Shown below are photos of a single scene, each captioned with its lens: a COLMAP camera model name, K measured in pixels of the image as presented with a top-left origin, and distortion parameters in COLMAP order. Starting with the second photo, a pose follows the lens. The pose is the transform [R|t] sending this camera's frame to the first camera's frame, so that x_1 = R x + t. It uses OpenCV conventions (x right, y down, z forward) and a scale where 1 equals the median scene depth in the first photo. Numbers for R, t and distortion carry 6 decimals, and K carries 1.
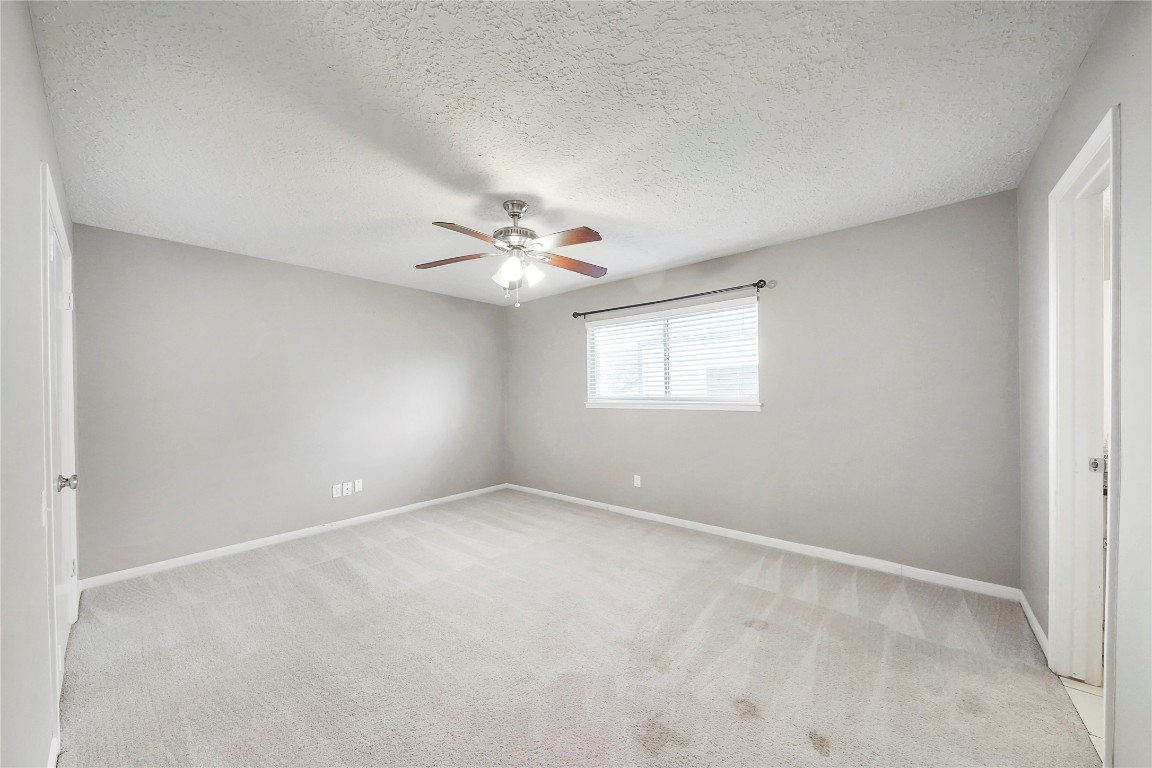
lens RADIAL K [[403.5, 0, 572.7], [0, 403.5, 390.5], [0, 0, 1]] dist [-0.000993, -0.000030]
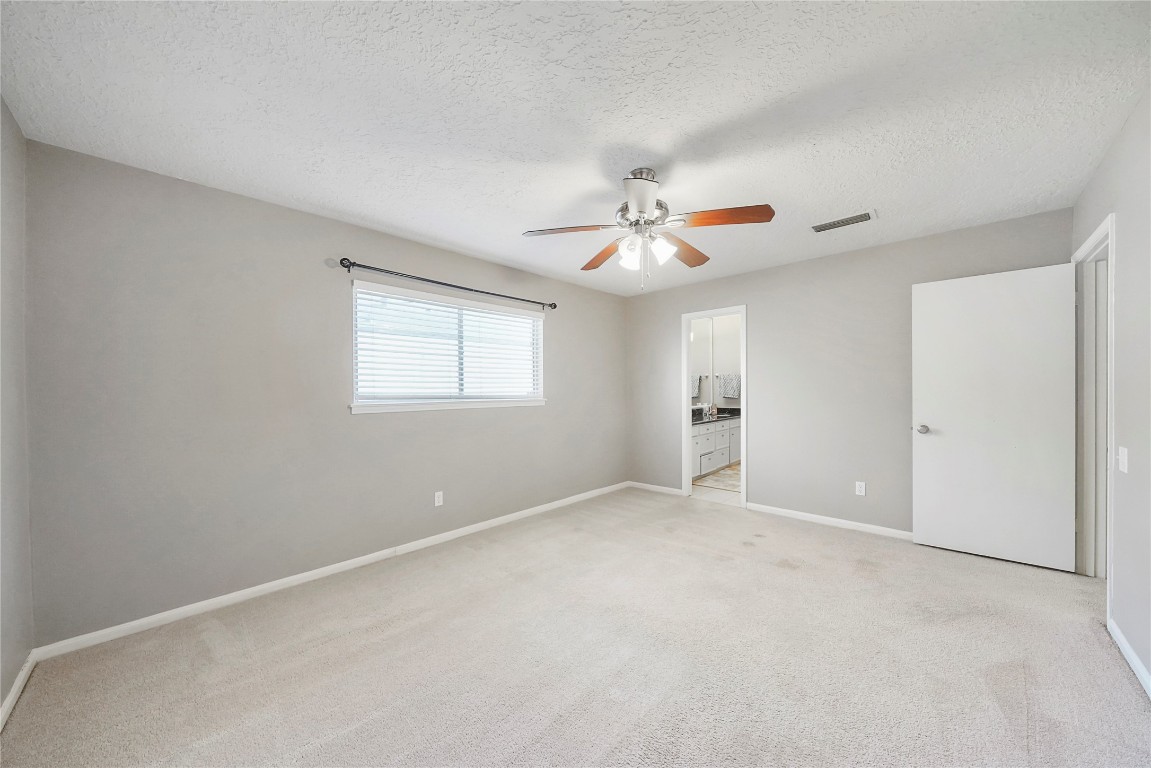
lens RADIAL K [[403.1, 0, 572.6], [0, 403.1, 390.3], [0, 0, 1]] dist [-0.000993, -0.000030]
pose [[0.057889, 0.009457, 0.998278, -0.657196], [-0.000245, 0.999955, -0.009458, 0.013874], [-0.998323, 0.000303, 0.057888, 0.703257]]
